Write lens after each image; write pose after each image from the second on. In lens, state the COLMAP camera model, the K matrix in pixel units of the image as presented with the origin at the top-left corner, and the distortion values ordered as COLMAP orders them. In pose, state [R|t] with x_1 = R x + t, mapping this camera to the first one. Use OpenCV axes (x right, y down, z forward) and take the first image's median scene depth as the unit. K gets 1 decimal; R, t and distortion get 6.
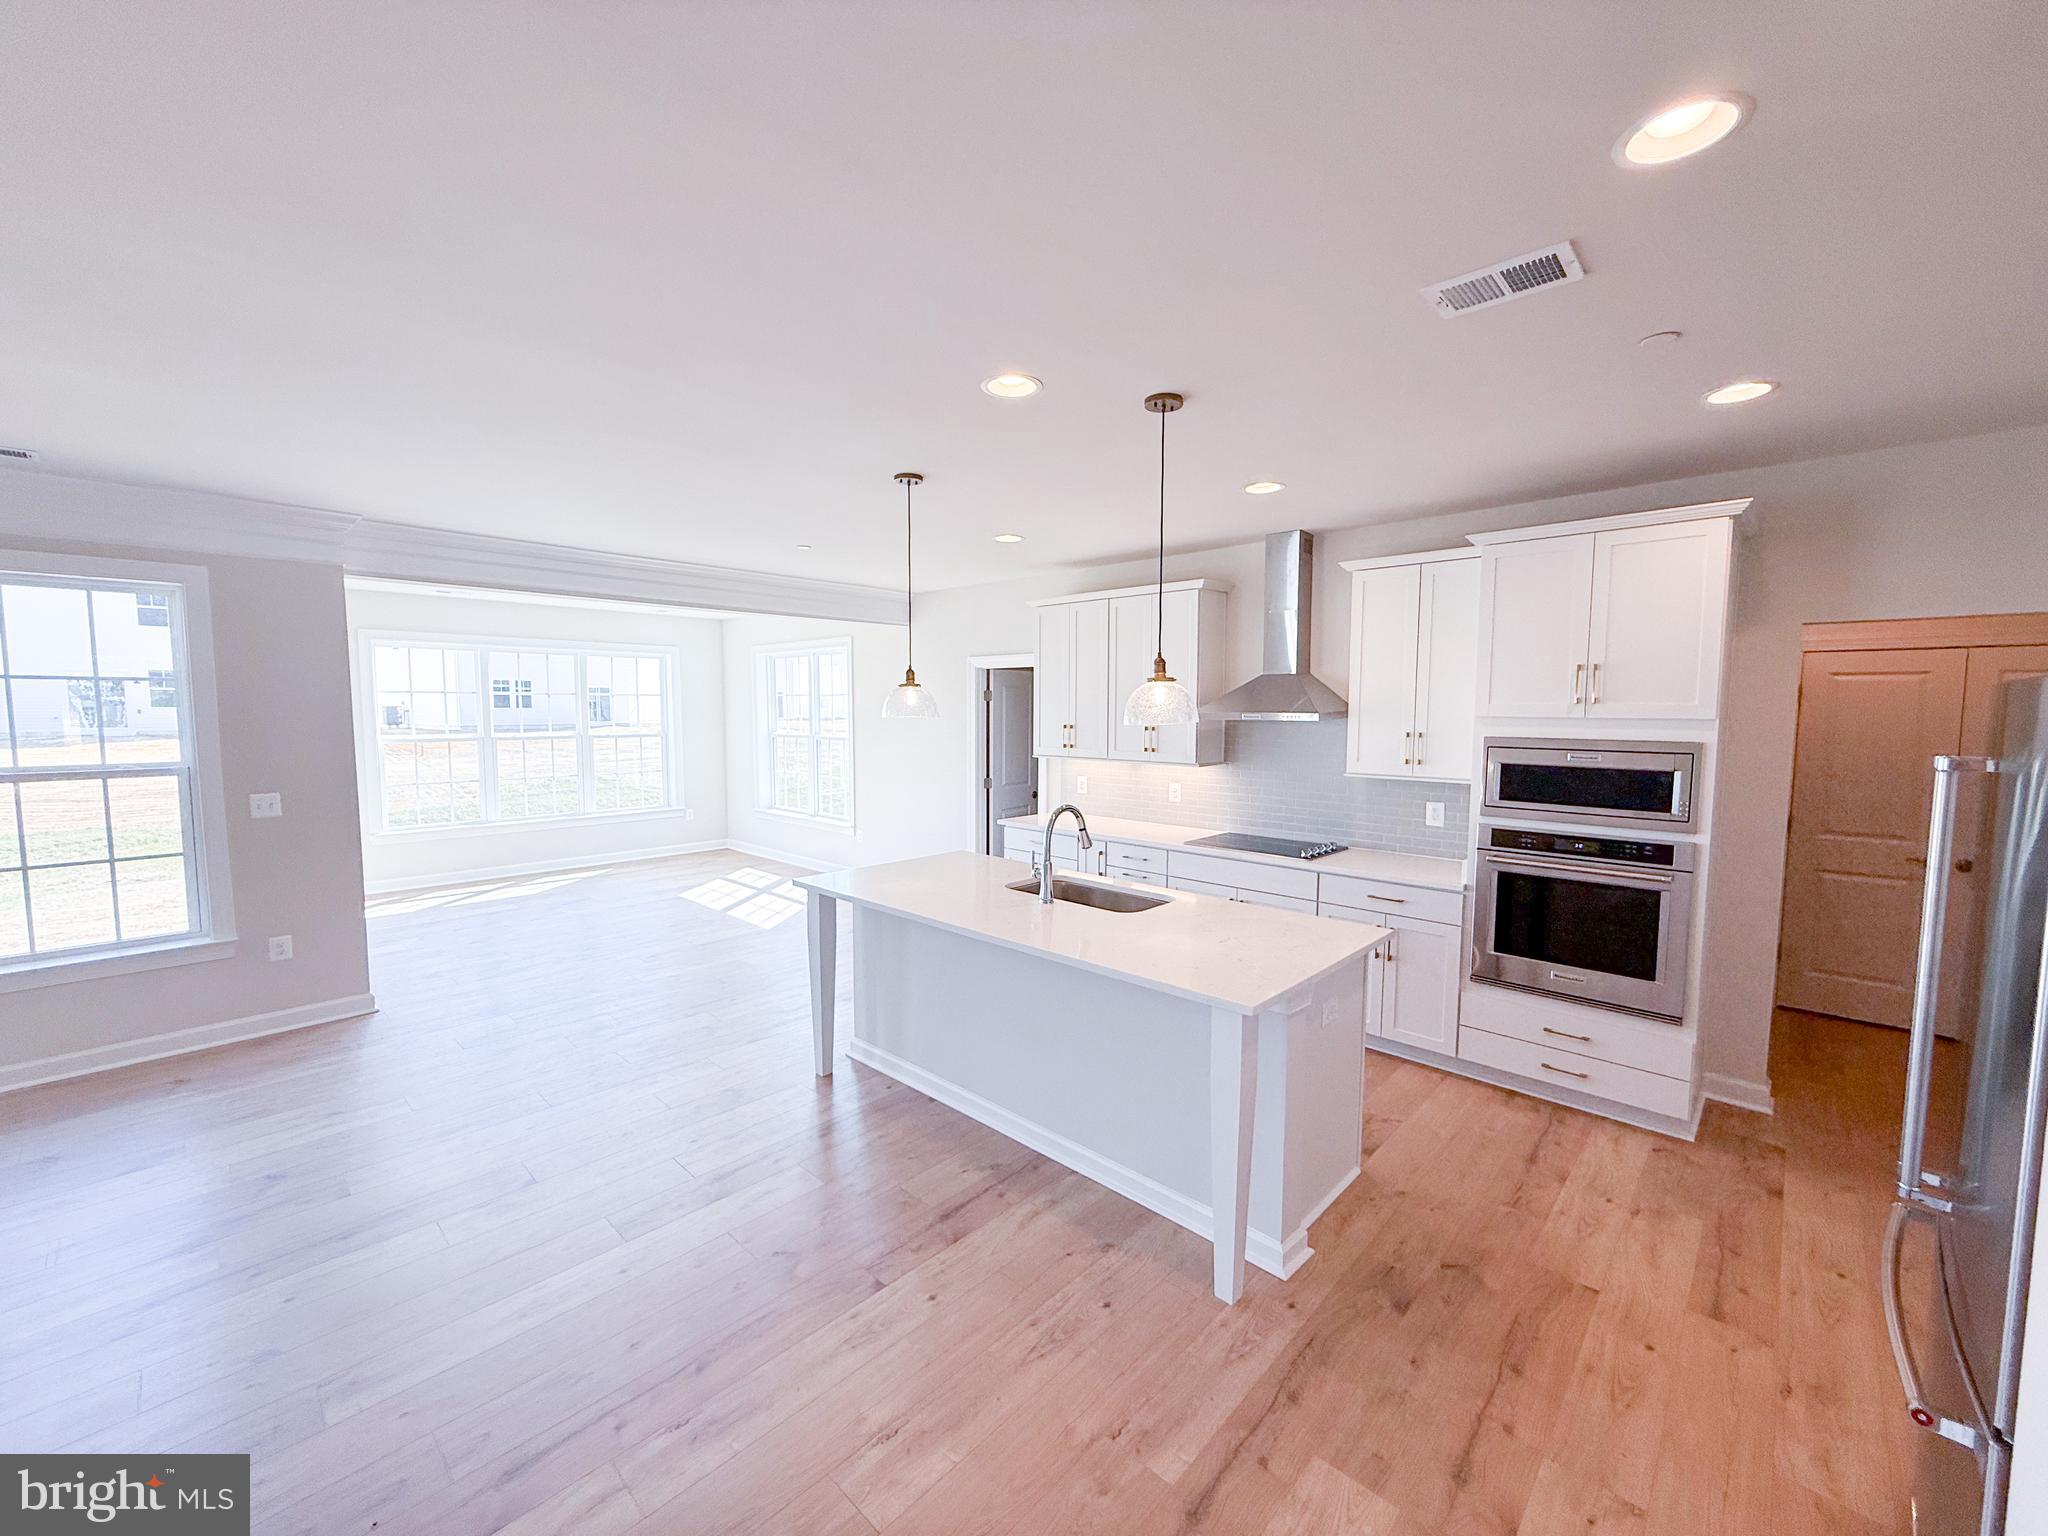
lens RADIAL K [[820.5, 0, 1025.7], [0, 820.5, 771.4], [0, 0, 1]] dist [0.000698, 0.000095]
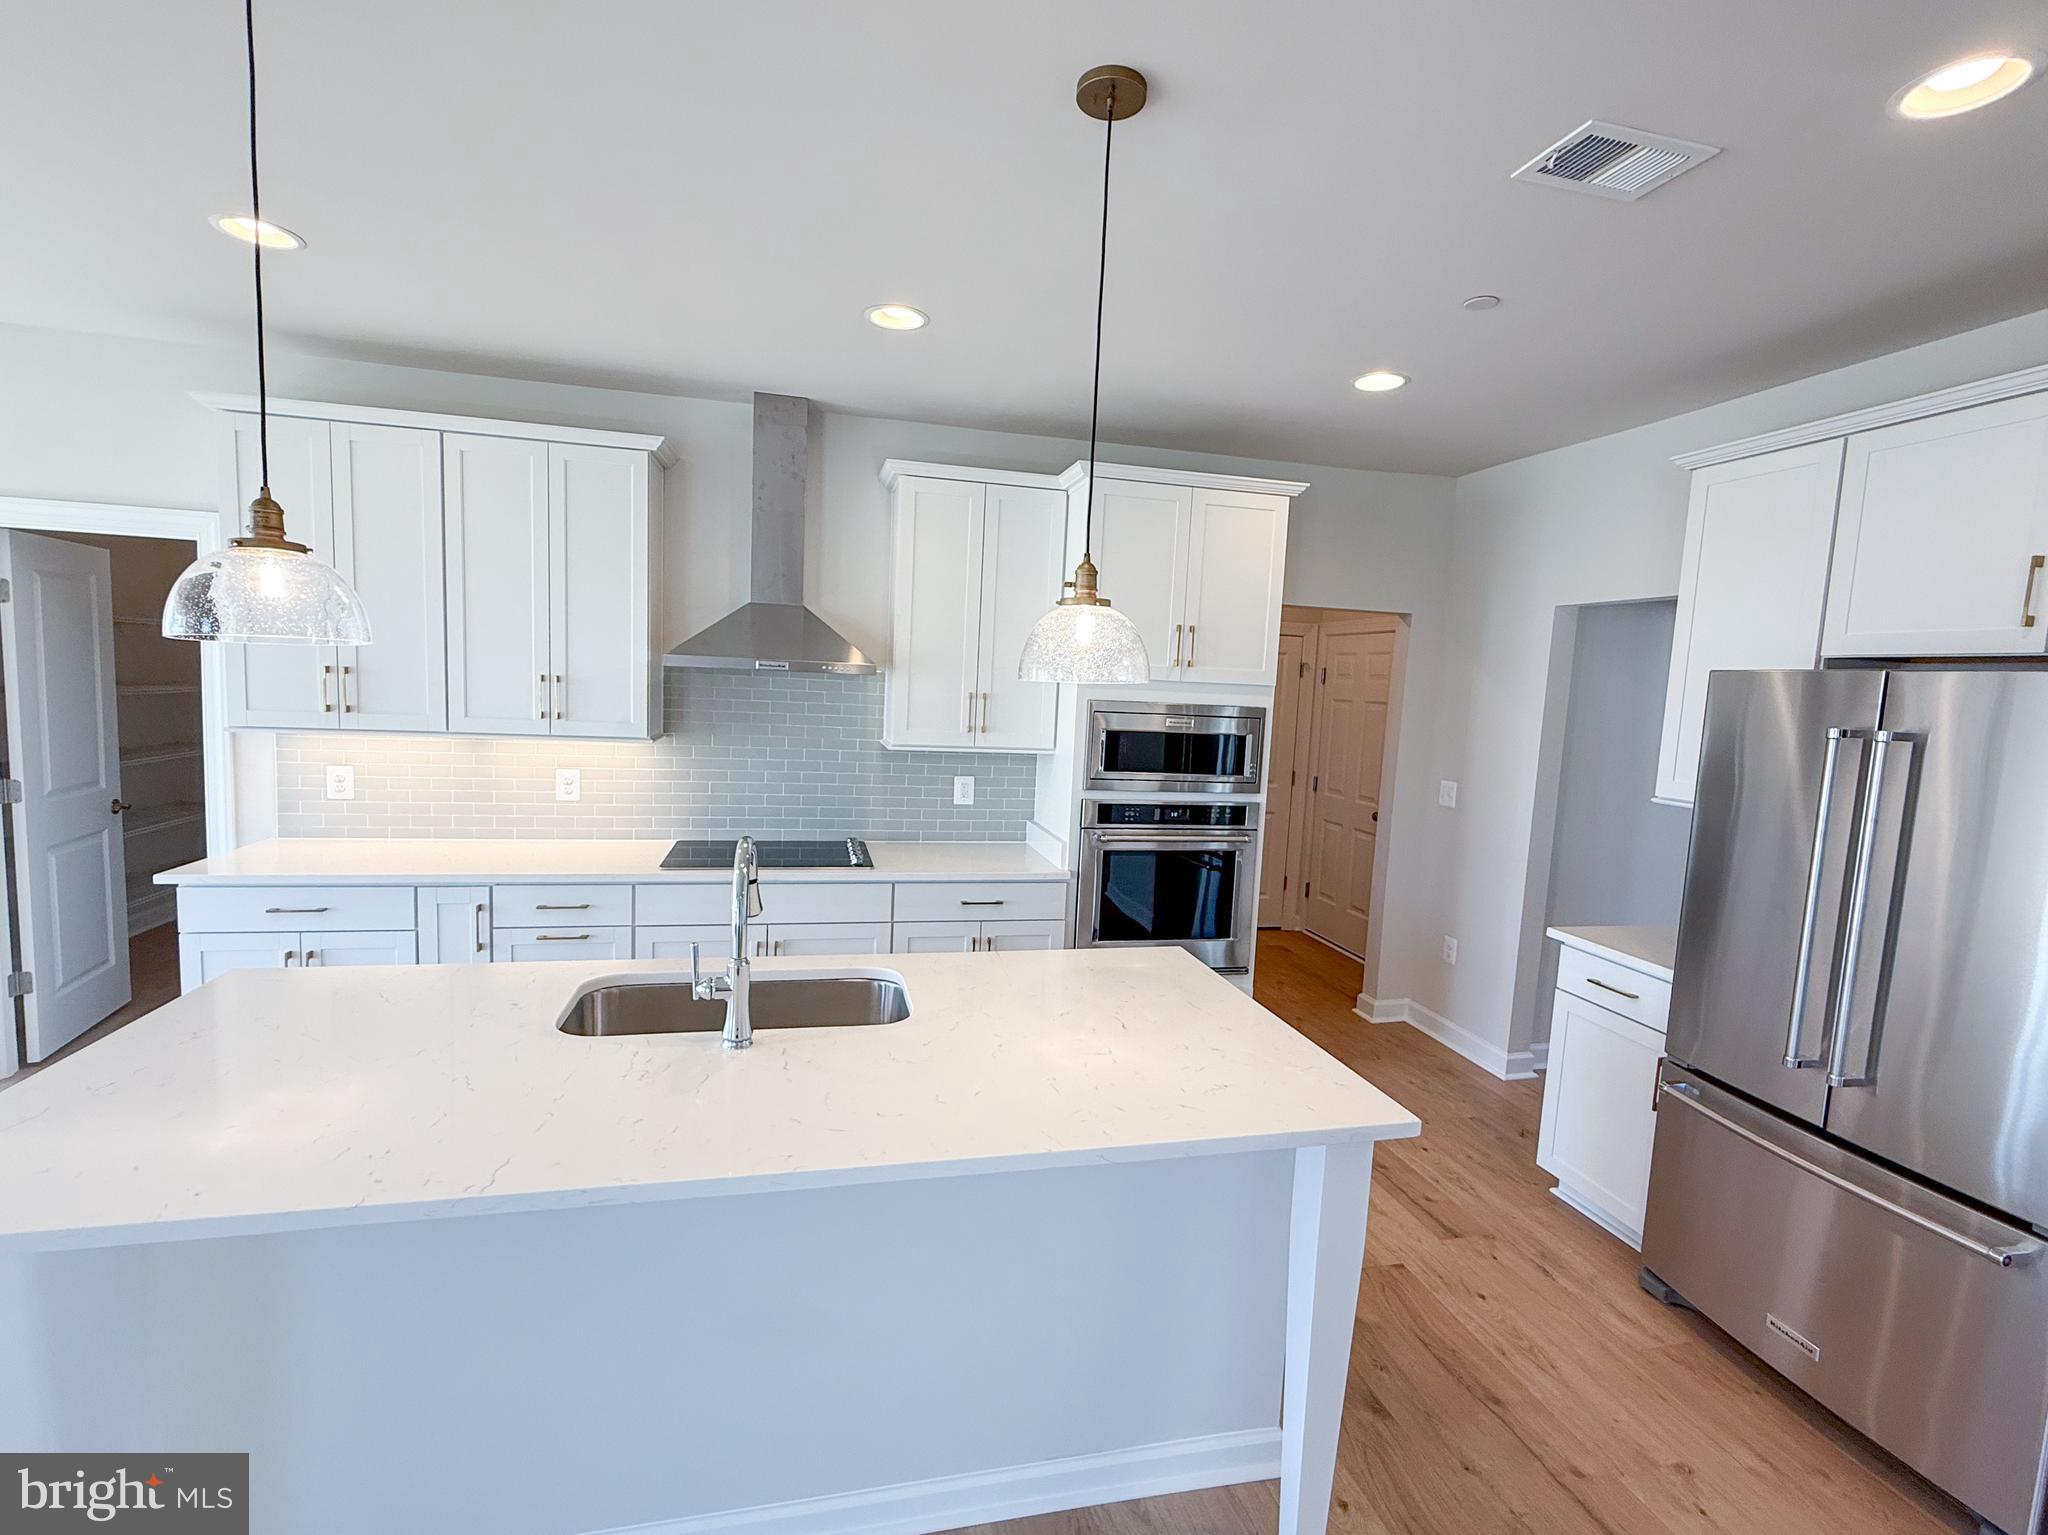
lens RADIAL K [[917.3, 0, 1021.7], [0, 917.3, 768.6], [0, 0, 1]] dist [-0.001556, -0.000069]
pose [[0.550150, -0.059331, 0.832955, -0.300344], [0.022481, 0.998164, 0.056250, -0.026093], [-0.834763, -0.012221, 0.550474, 0.531148]]
